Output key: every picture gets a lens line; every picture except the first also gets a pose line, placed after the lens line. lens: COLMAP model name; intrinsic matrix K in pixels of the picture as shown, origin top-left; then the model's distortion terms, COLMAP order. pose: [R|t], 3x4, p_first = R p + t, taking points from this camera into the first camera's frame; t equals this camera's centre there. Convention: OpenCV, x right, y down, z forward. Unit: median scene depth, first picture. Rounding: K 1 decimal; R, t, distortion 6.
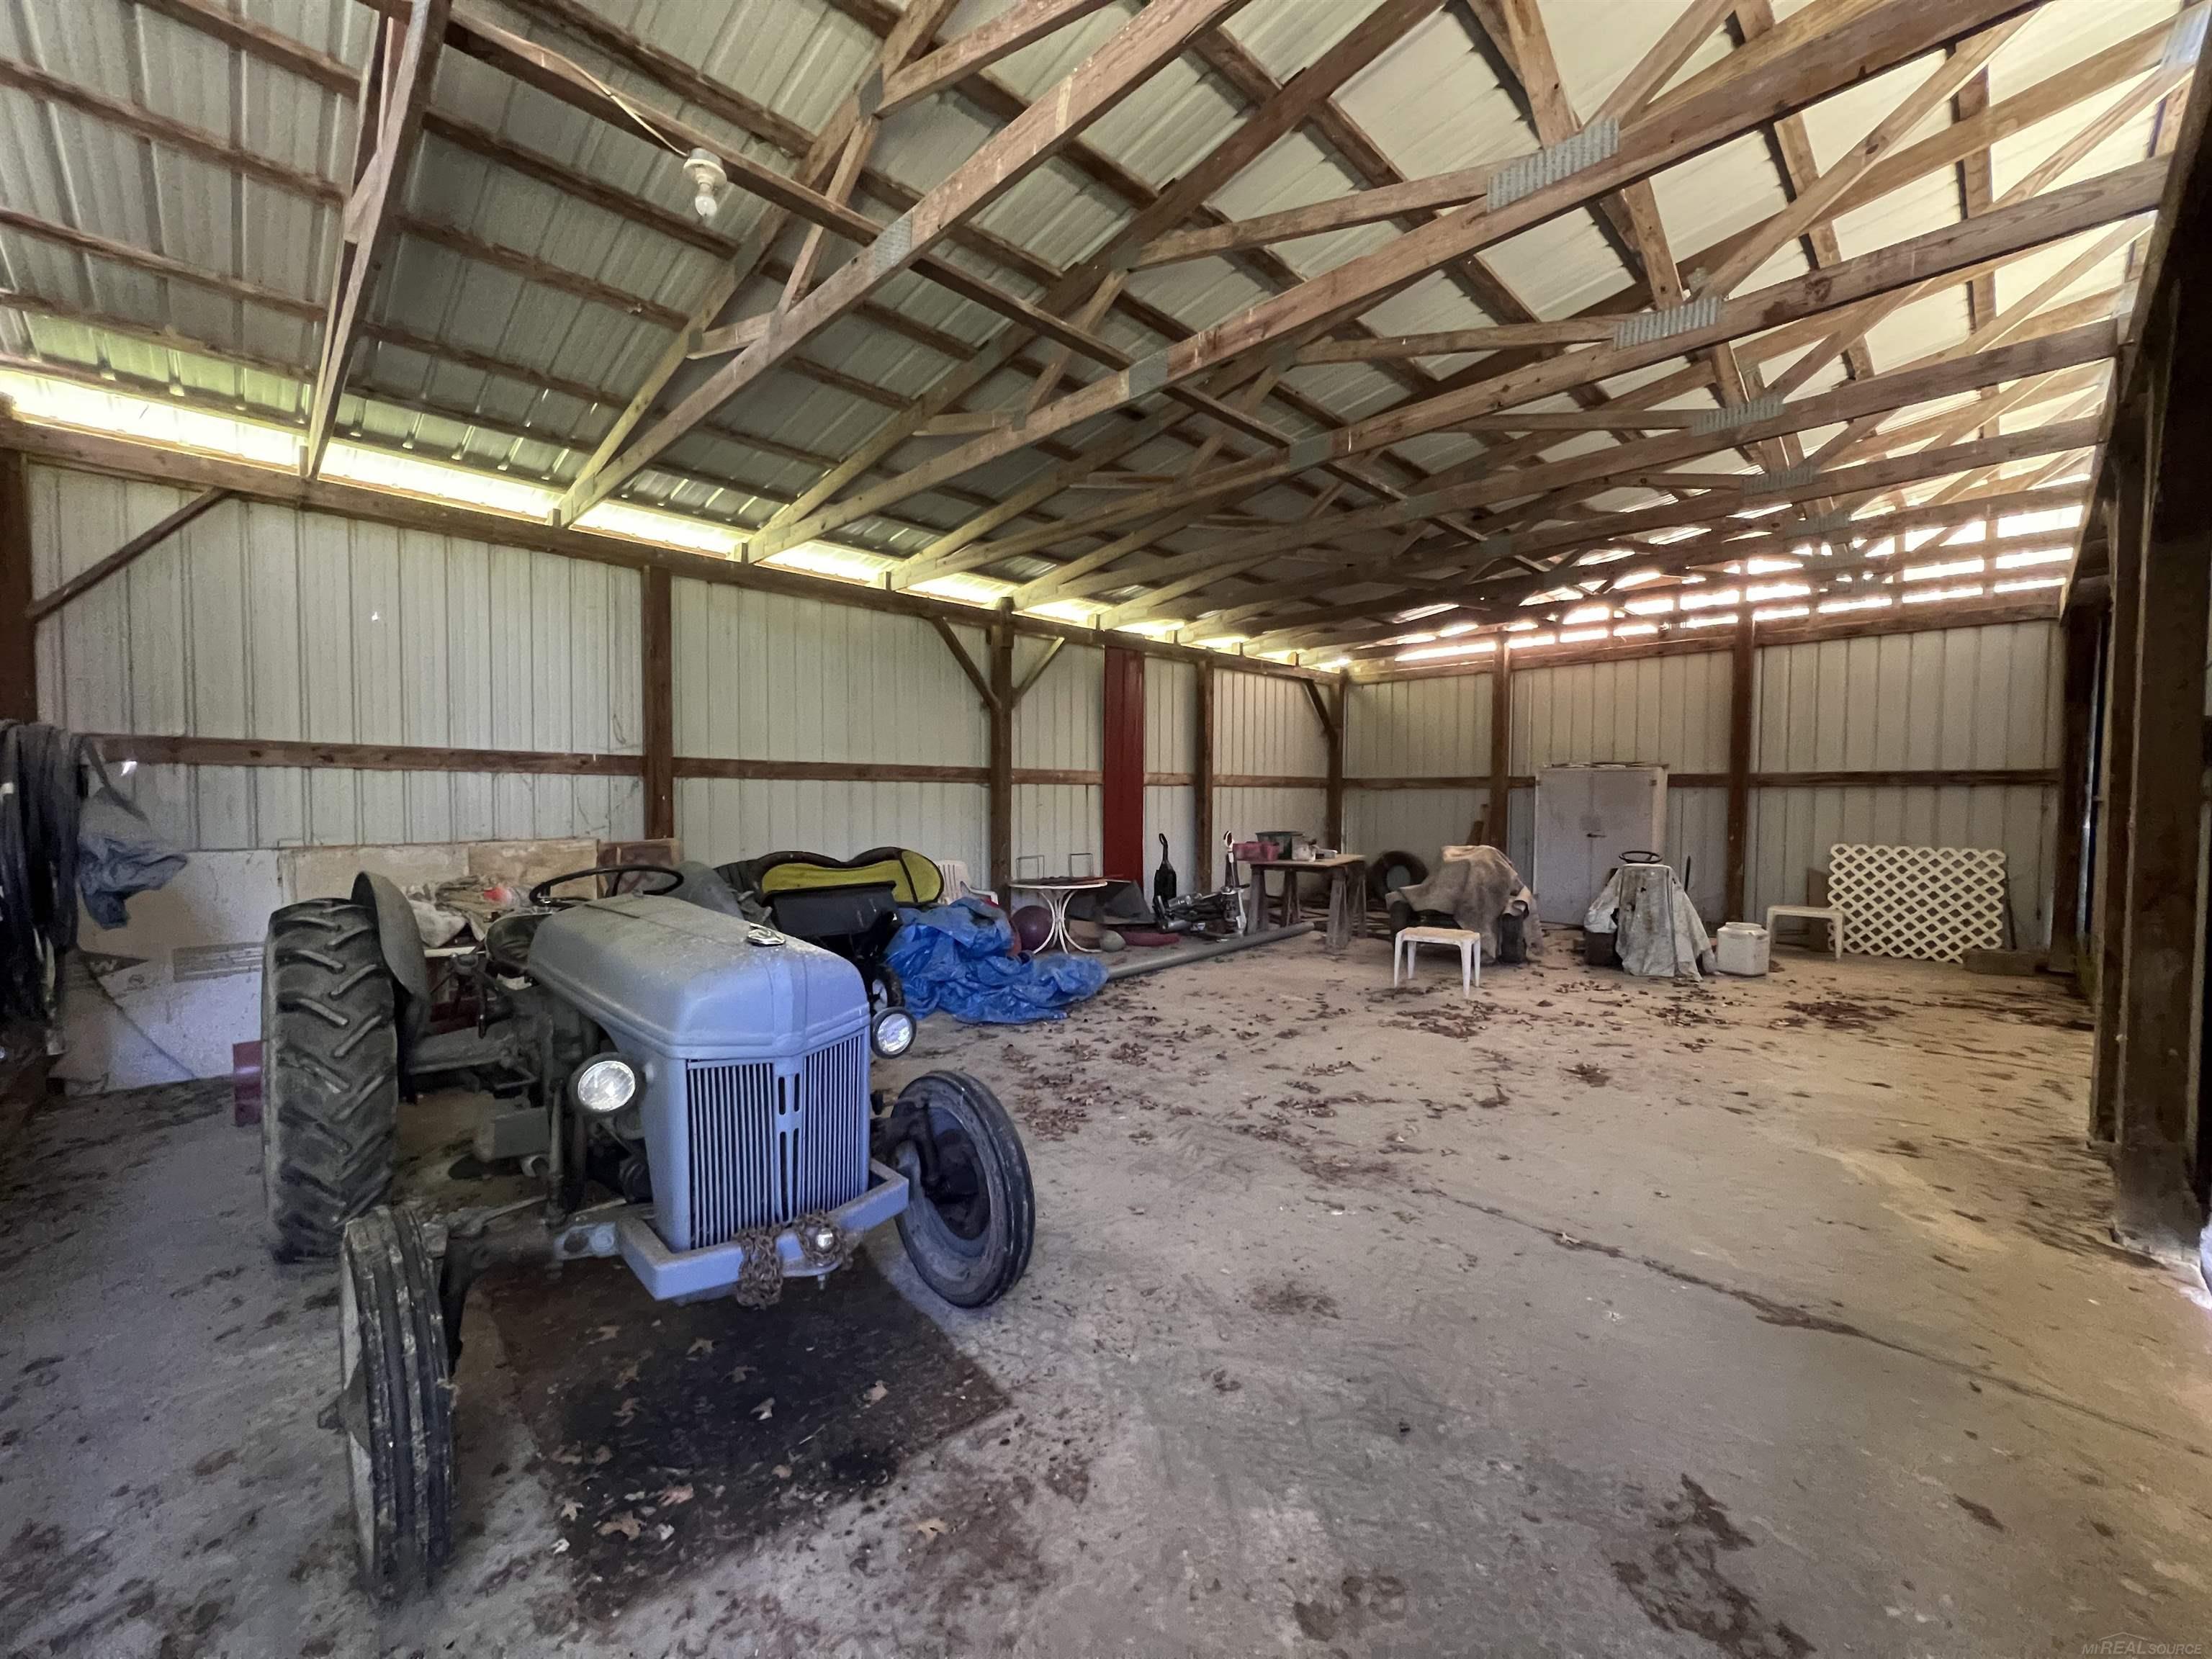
lens RADIAL K [[884.5, 0, 1103.9], [0, 884.5, 833.8], [0, 0, 1]] dist [-0.001040, 0.000138]
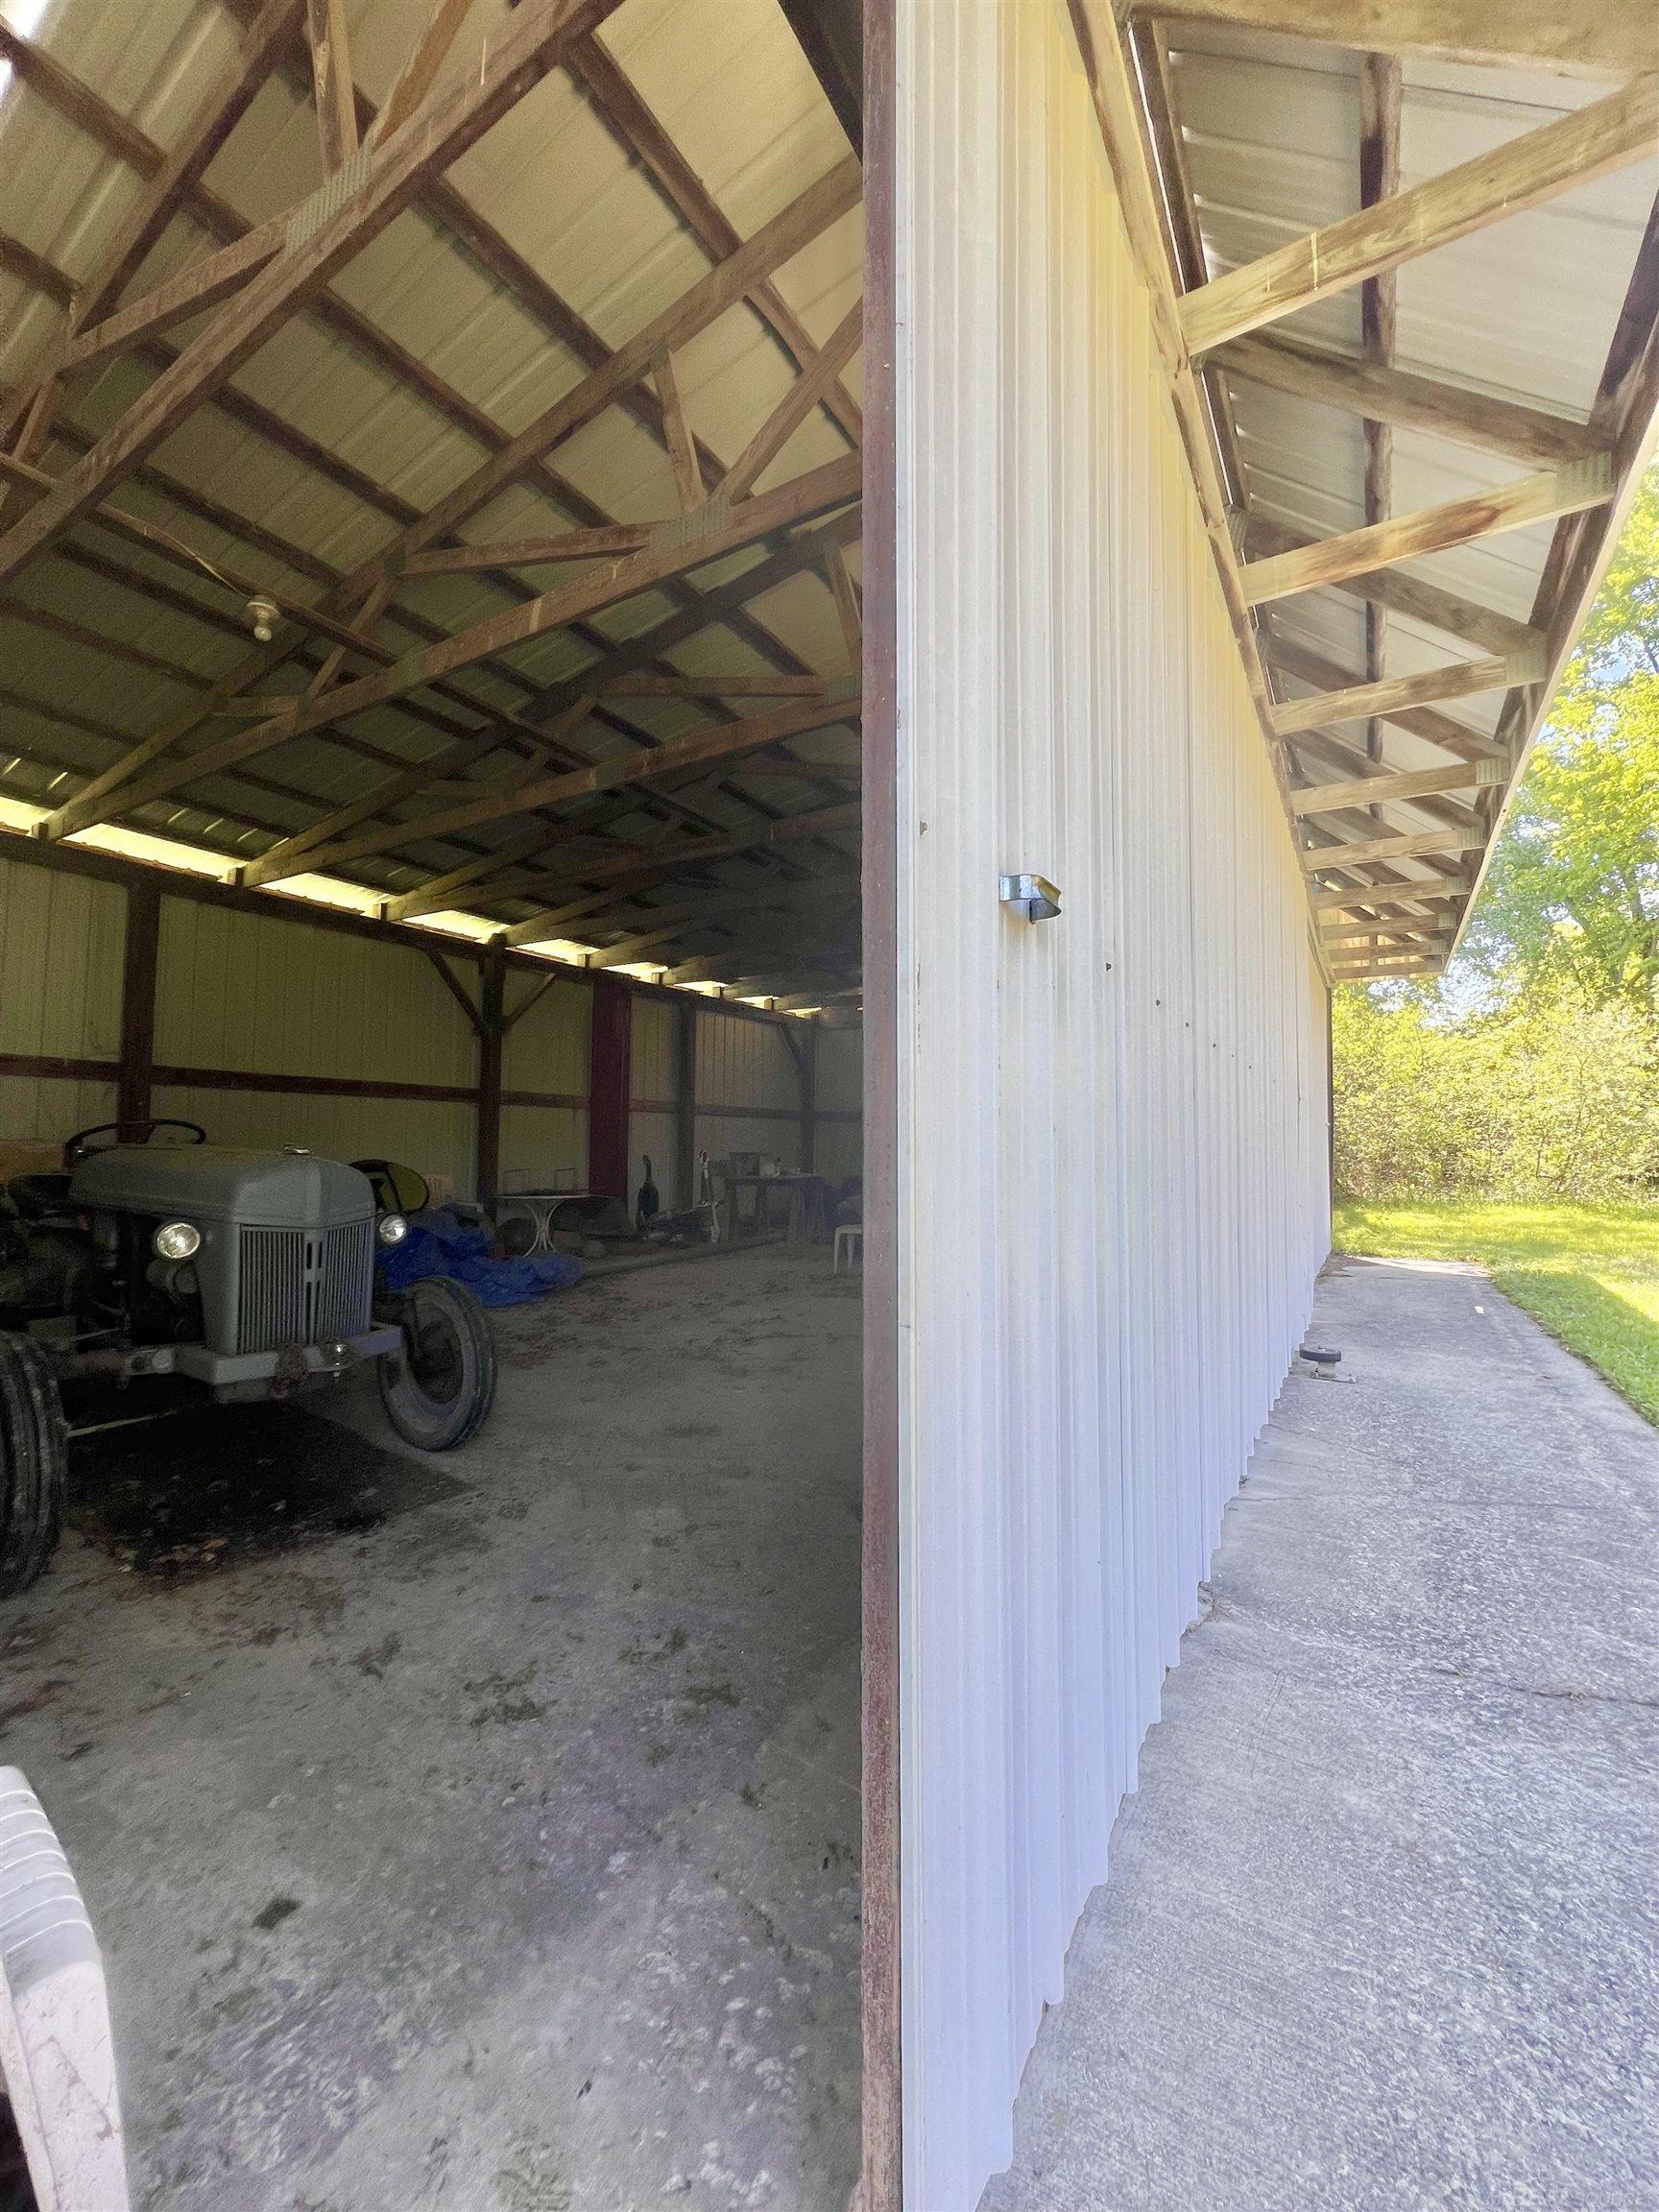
lens RADIAL K [[890.0, 0, 833.1], [0, 890.0, 1103.7], [0, 0, 1]] dist [-0.000472, -0.000411]
pose [[0.969753, 0.015127, 0.243617, 0.035730], [0.007145, 0.995891, -0.090283, 0.063114], [-0.243982, 0.089293, 0.965660, -0.212462]]
